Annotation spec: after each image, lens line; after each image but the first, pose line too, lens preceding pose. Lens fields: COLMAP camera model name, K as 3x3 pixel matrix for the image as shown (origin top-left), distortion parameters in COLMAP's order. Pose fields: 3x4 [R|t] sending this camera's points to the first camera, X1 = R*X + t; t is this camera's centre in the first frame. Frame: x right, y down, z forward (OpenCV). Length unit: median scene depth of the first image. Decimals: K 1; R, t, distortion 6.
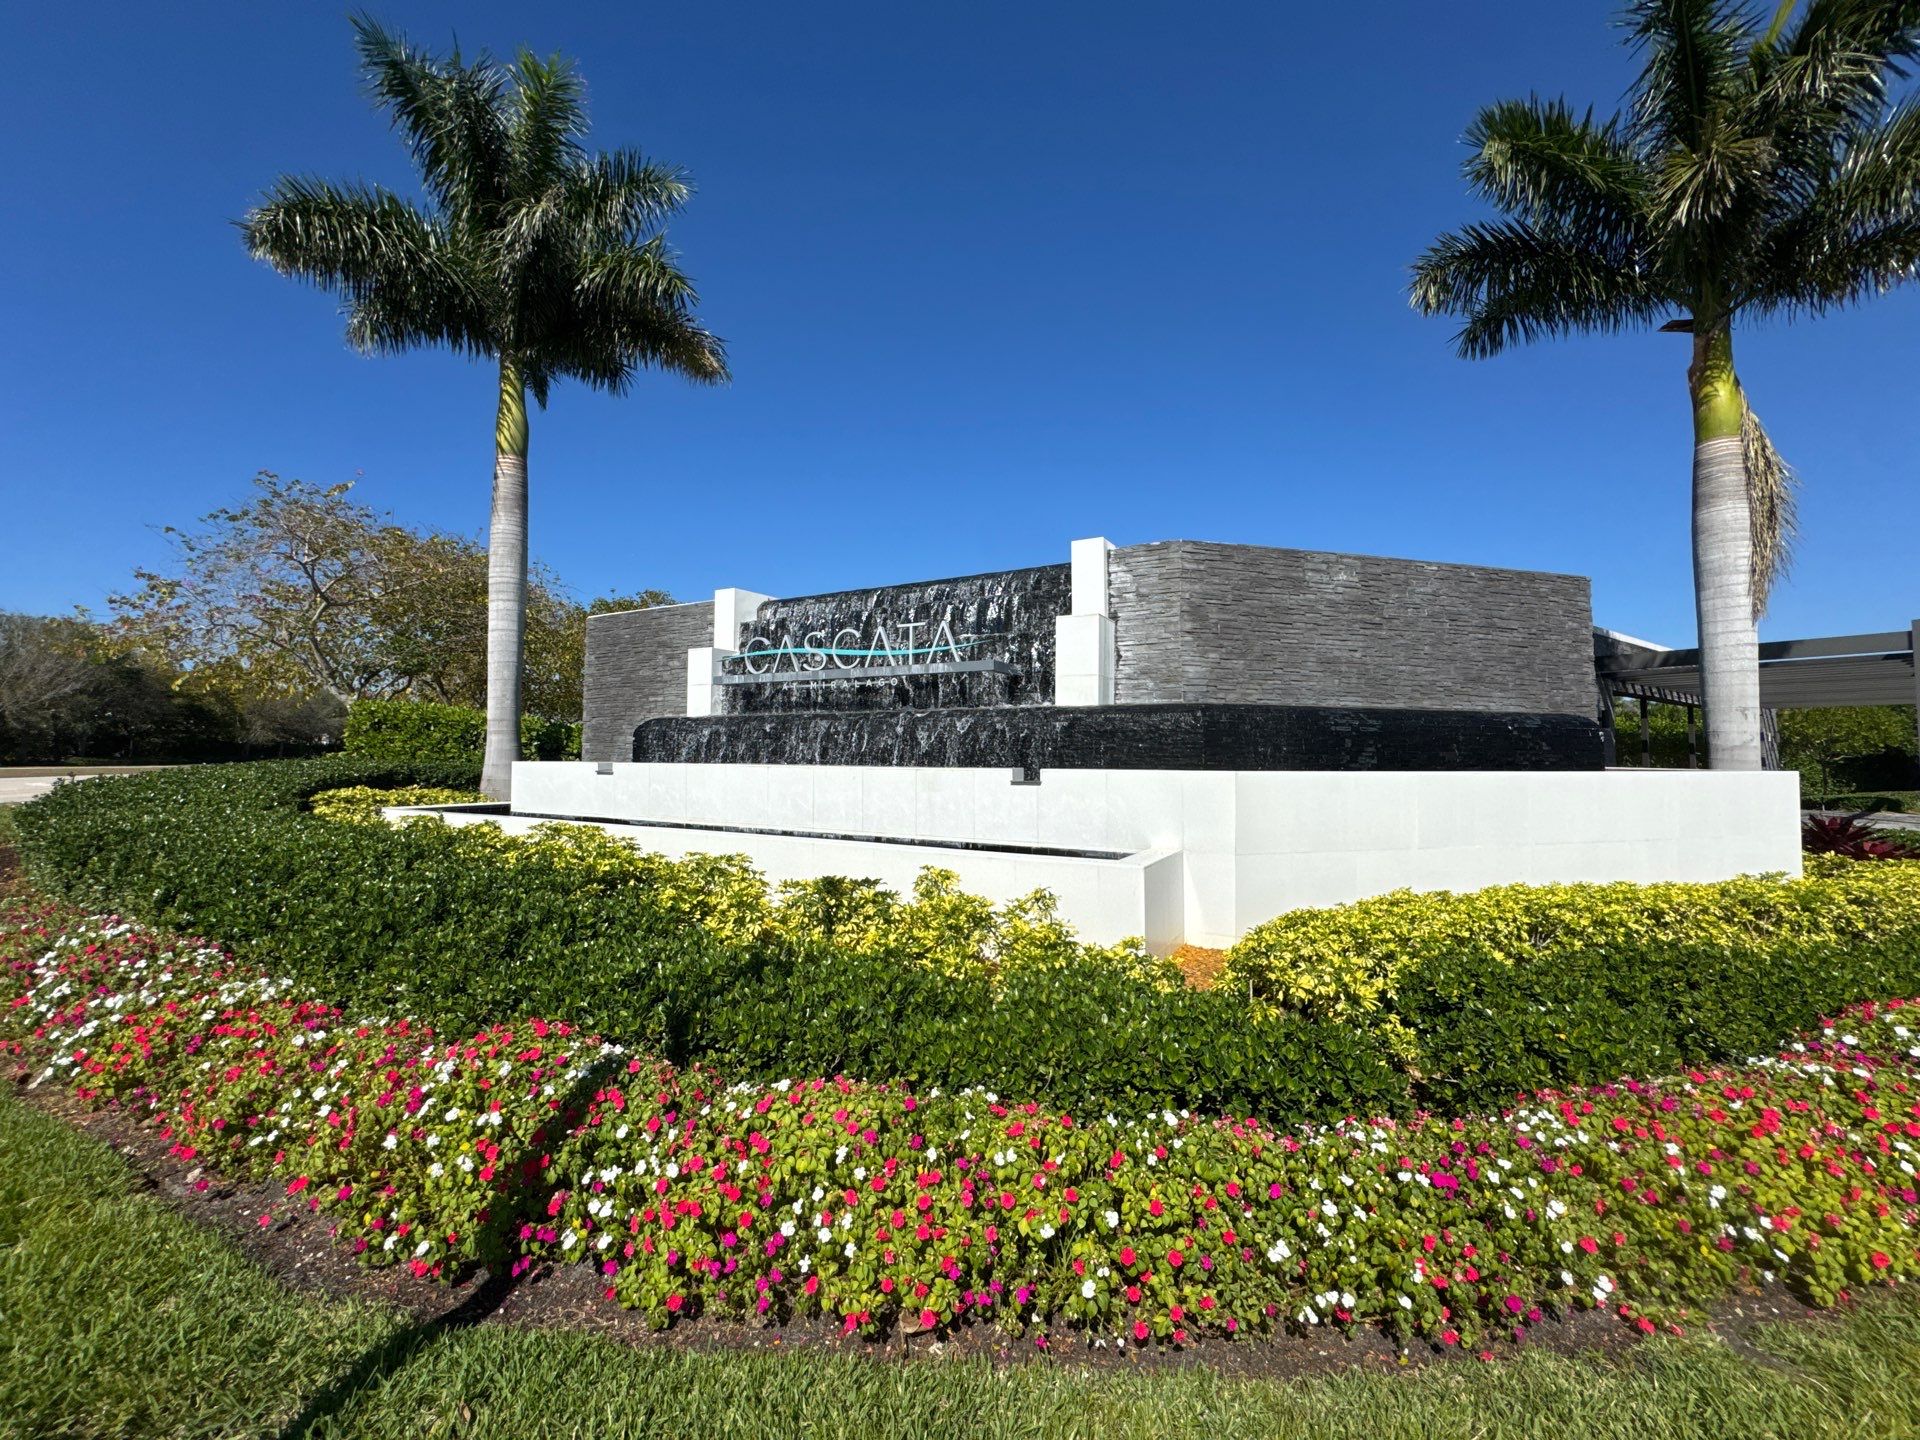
lens RADIAL K [[782.8, 0, 957.5], [0, 782.8, 714.5], [0, 0, 1]] dist [0.009203, -0.000533]
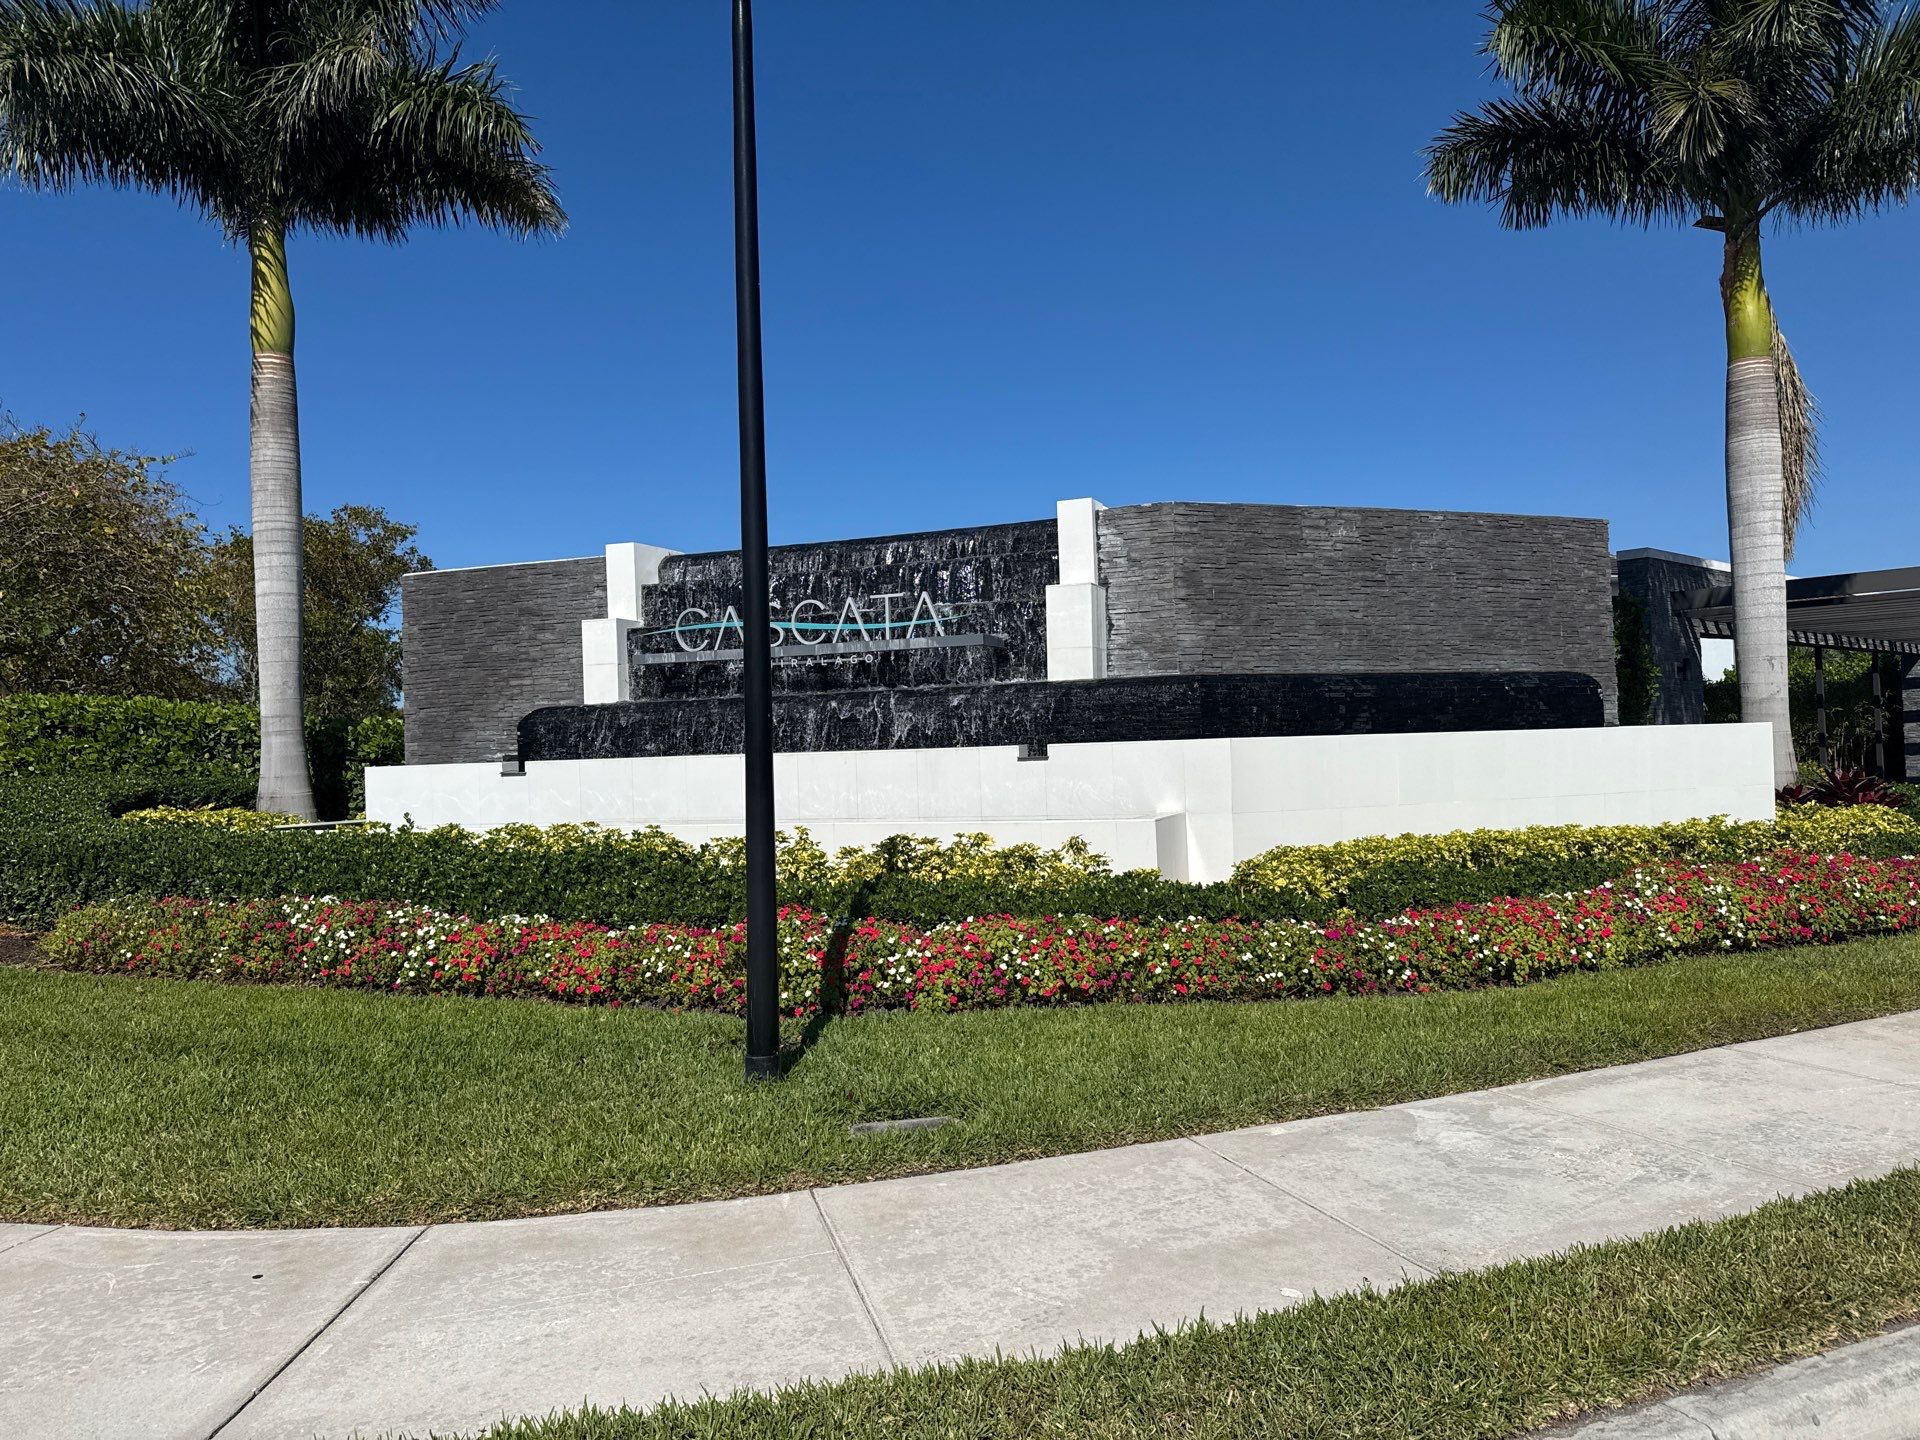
lens RADIAL K [[1370.0, 0, 939.2], [0, 1370.0, 725.3], [0, 0, 1]] dist [0.143607, -0.189077]
pose [[0.992242, -0.033971, 0.119594, -0.251990], [0.030043, 0.998953, 0.034498, -0.021971], [-0.120640, -0.030637, 0.992223, -0.777218]]
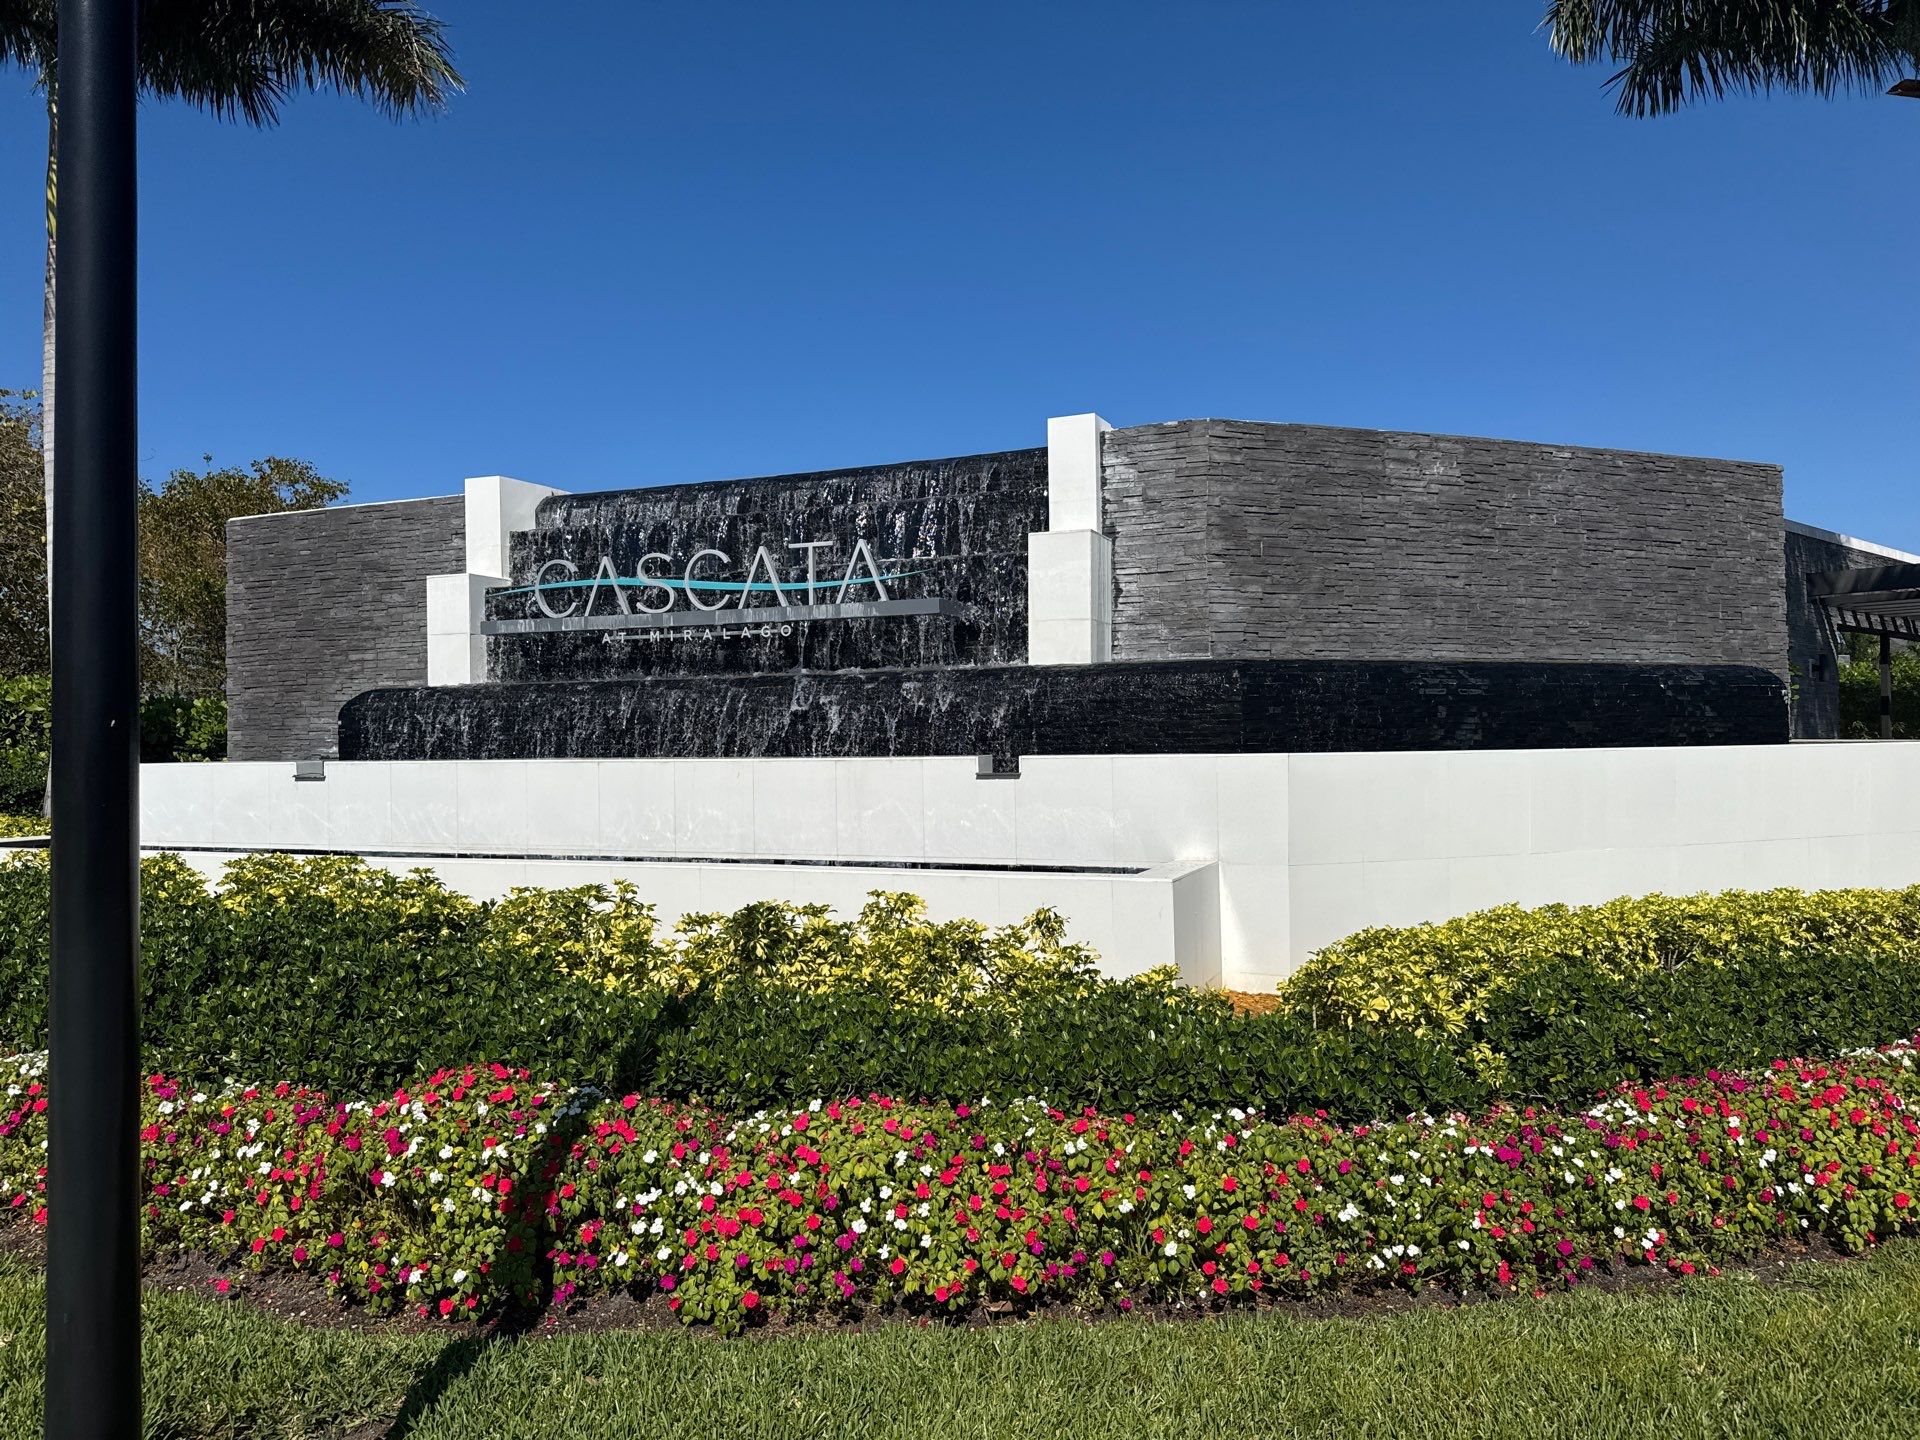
lens RADIAL K [[1370.0, 0, 939.2], [0, 1370.0, 725.3], [0, 0, 1]] dist [0.143607, -0.189077]
pose [[0.994598, -0.017083, 0.102384, -0.093522], [0.012813, 0.999026, 0.042219, -0.011735], [-0.103006, -0.040679, 0.993849, -0.229674]]
